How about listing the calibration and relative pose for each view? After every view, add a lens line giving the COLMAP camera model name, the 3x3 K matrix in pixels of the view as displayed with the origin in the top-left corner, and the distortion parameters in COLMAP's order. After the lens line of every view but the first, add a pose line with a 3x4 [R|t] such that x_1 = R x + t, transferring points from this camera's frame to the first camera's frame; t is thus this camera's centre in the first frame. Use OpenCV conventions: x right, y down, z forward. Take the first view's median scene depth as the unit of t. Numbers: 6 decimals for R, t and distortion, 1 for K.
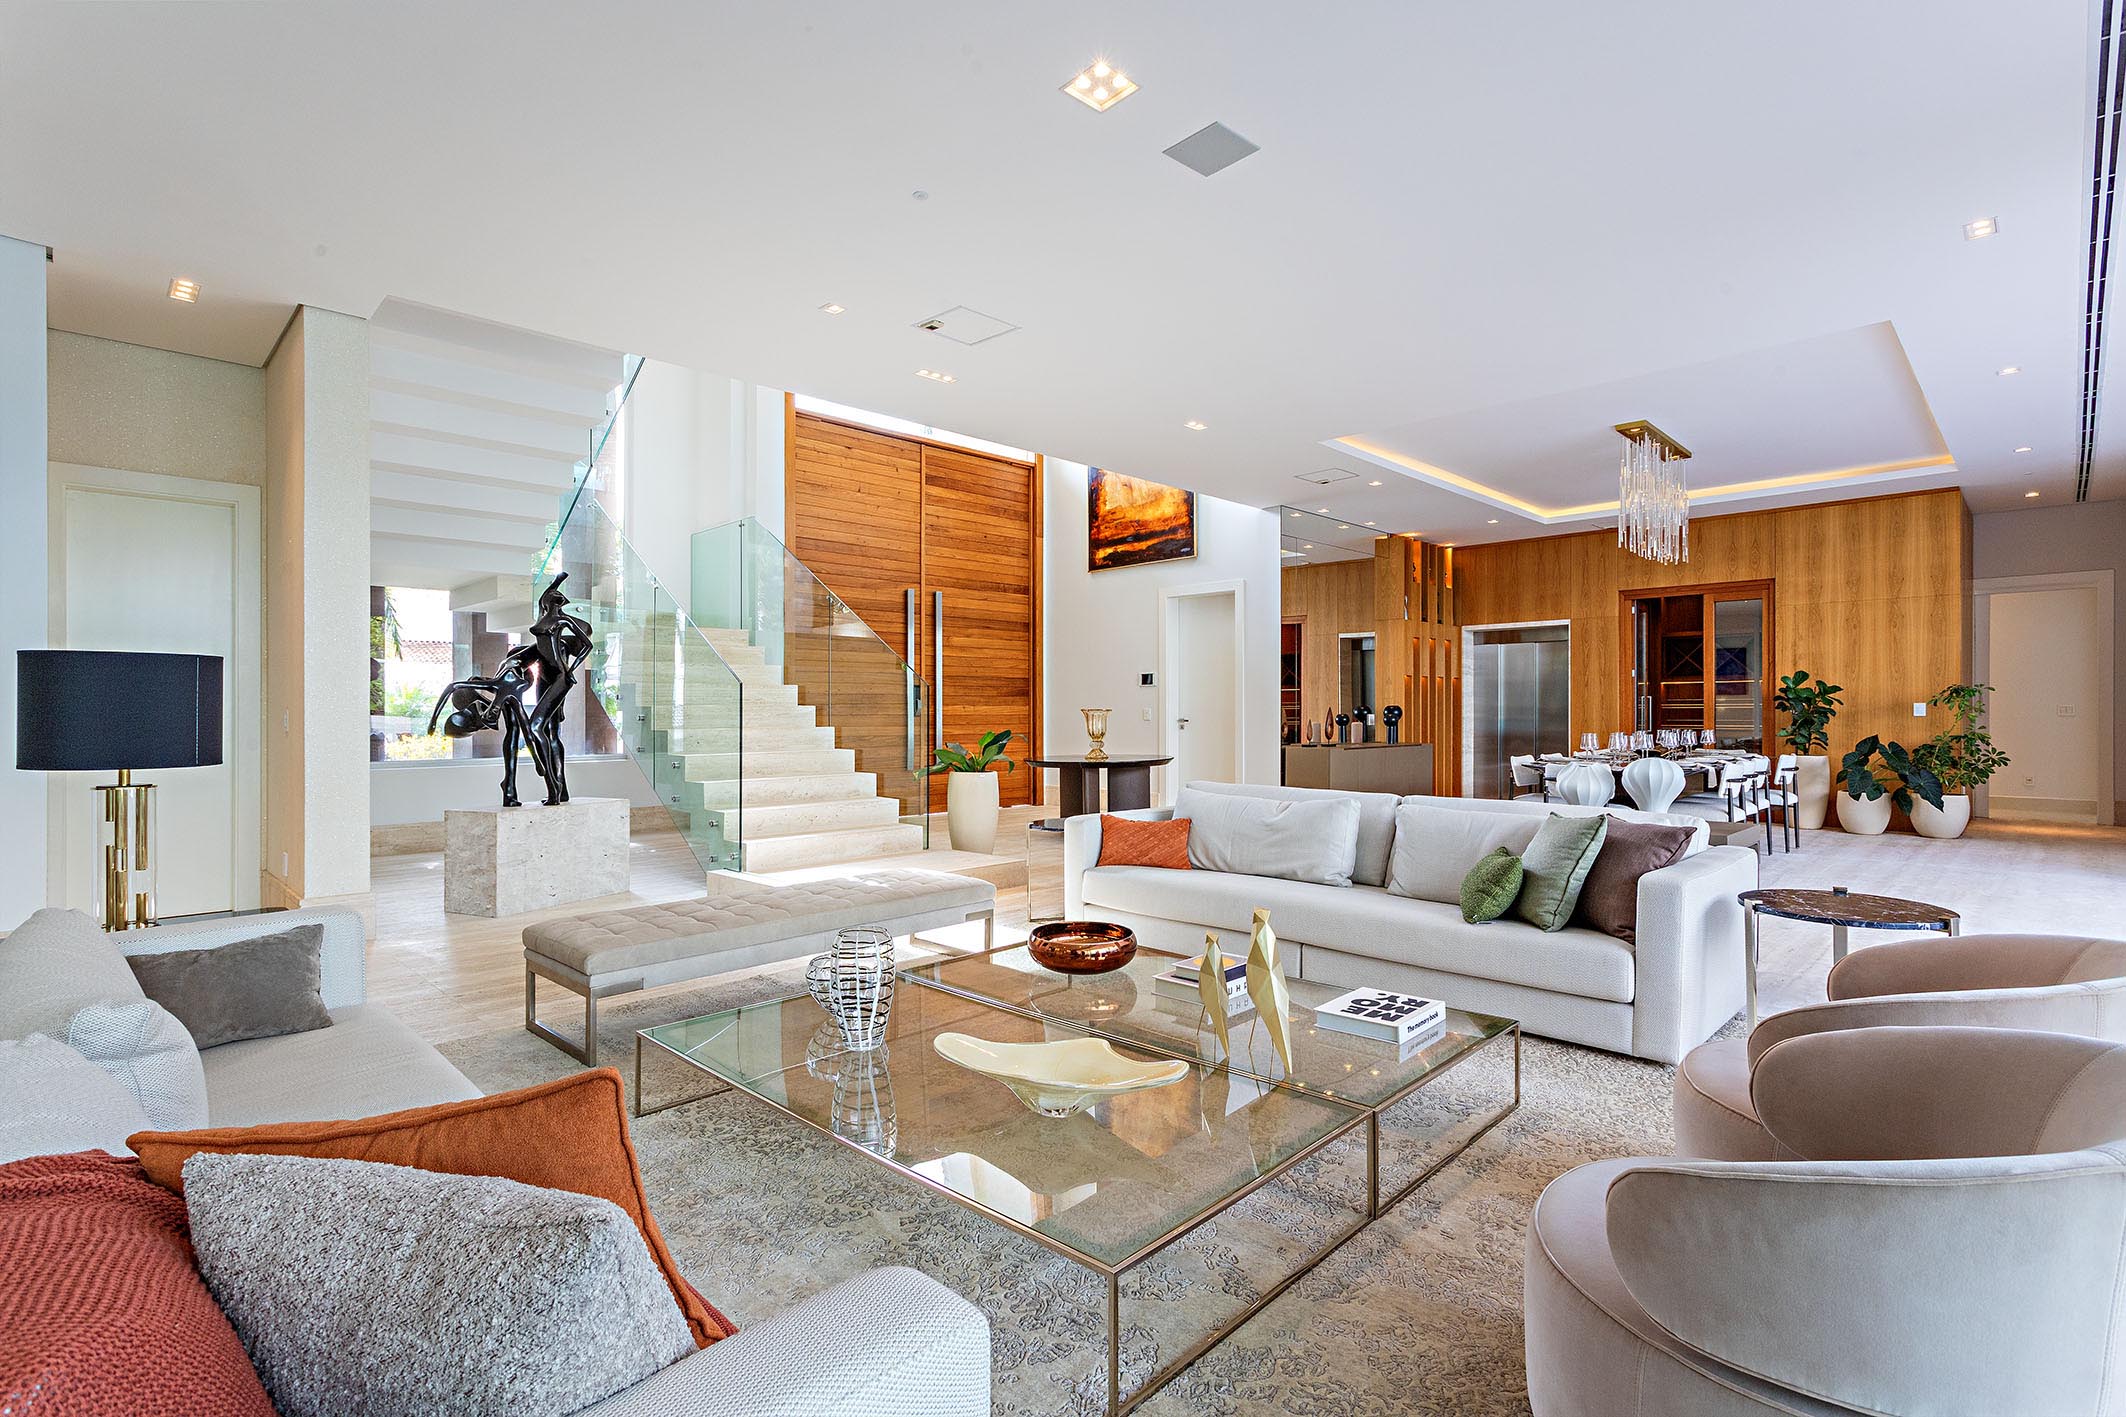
lens RADIAL K [[1008.9, 0, 1071.3], [0, 1008.9, 720.2], [0, 0, 1]] dist [0.012387, 0.000335]
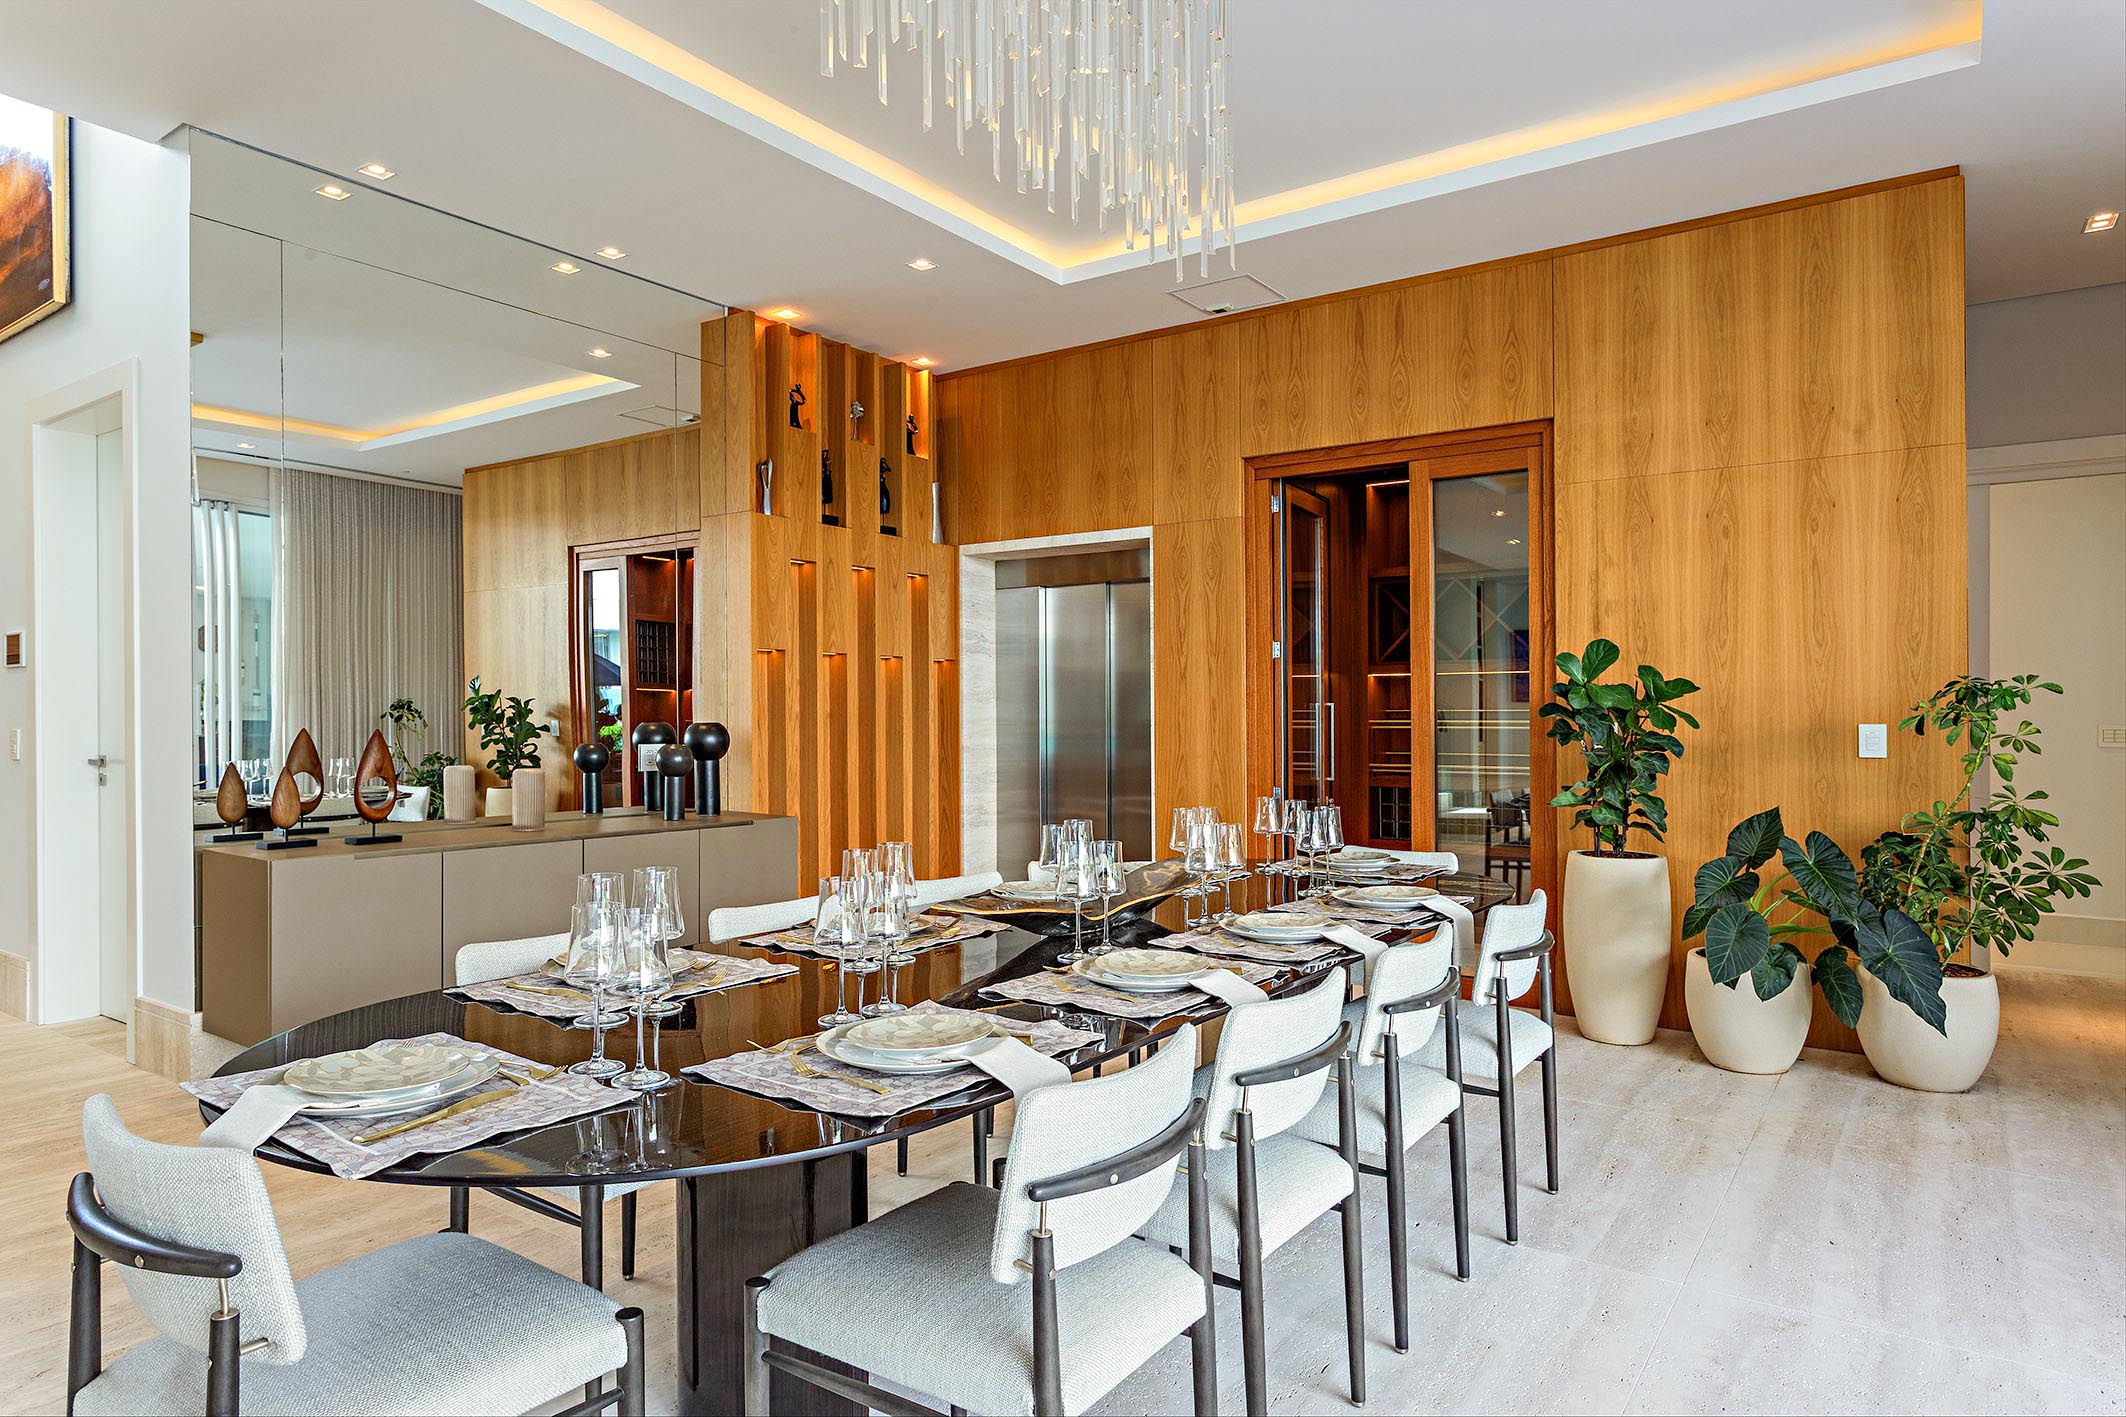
lens RADIAL K [[1271.8, 0, 1054.4], [0, 1271.8, 708.0], [0, 0, 1]] dist [-0.006056, 0.002121]
pose [[0.987851, 0.005848, 0.155294, 0.433100], [-0.003041, 0.999828, -0.018309, -0.012873], [-0.155375, 0.017614, 0.987699, 0.549378]]
